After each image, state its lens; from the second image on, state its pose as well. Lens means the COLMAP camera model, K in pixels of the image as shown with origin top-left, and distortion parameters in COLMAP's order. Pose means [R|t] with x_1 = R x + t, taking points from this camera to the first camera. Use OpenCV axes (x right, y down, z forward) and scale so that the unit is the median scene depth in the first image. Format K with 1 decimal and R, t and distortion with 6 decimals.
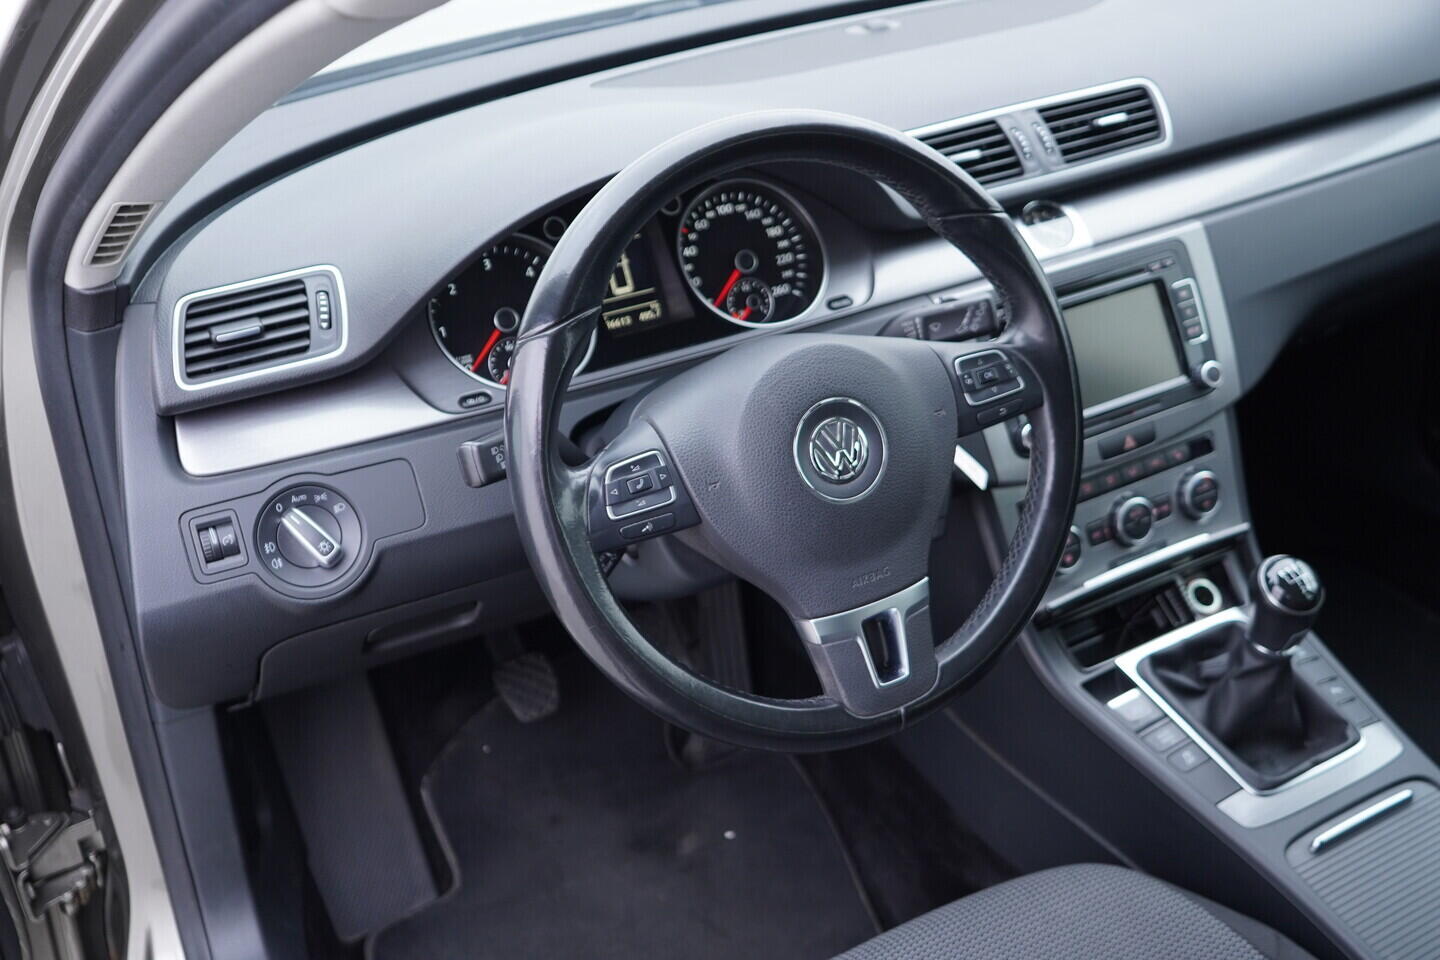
lens RADIAL K [[1482.6, 0, 720.0], [0, 1482.6, 480.0], [0, 0, 1]] dist [-0.005783, 0.021208]
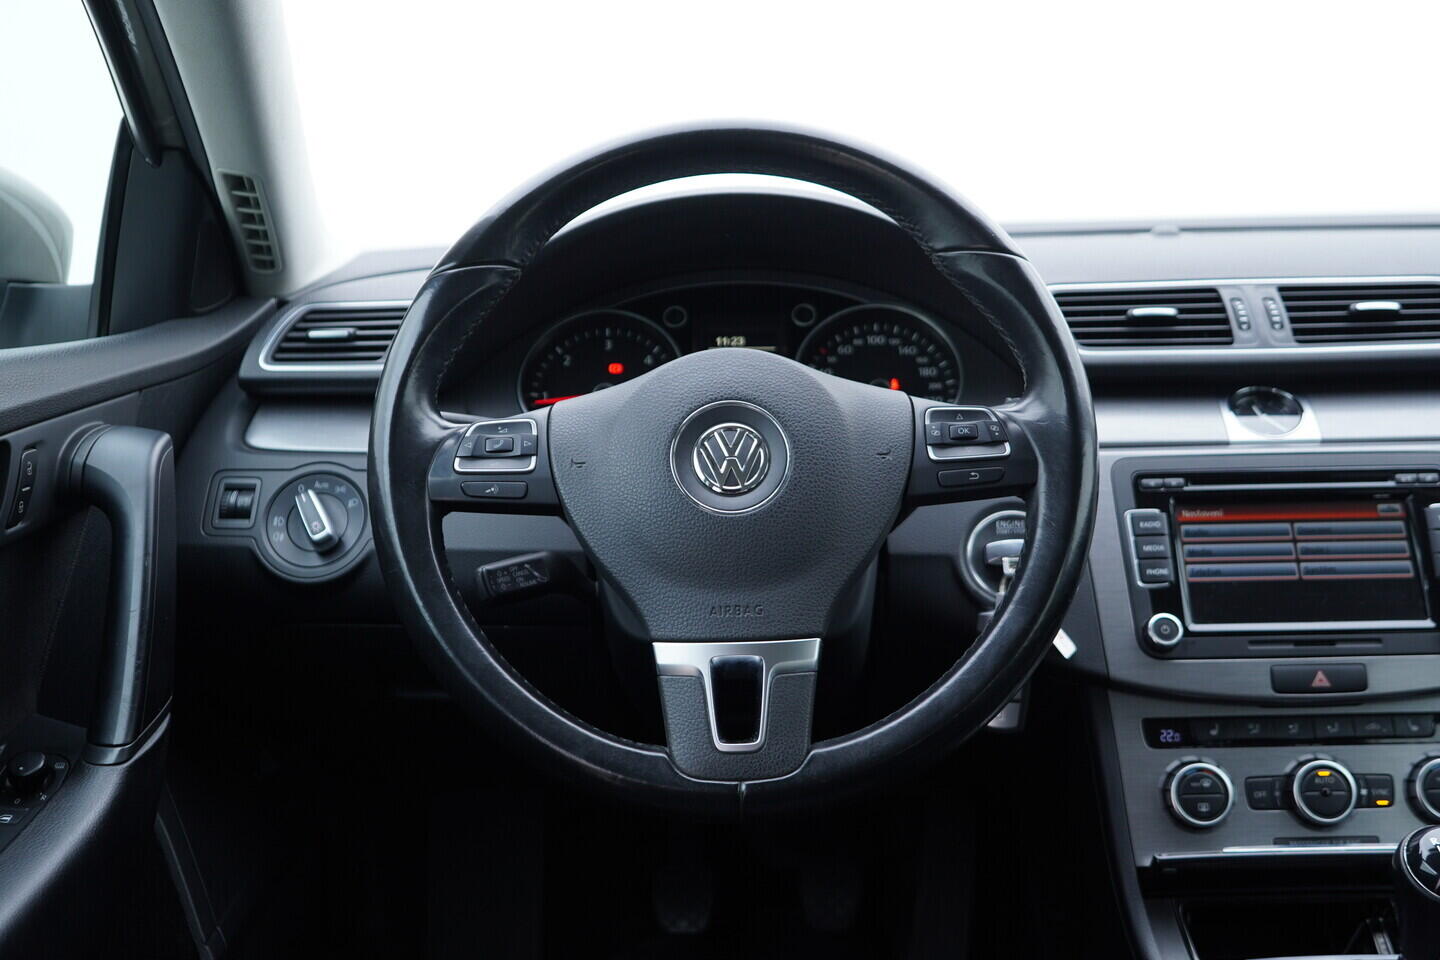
lens RADIAL K [[1482.6, 0, 720.0], [0, 1482.6, 480.0], [0, 0, 1]] dist [-0.005783, 0.021208]
pose [[0.867515, 0.120975, -0.482475, 0.374989], [-0.271972, 0.927502, -0.256460, 0.163568], [0.416471, 0.353702, 0.837524, 0.205296]]
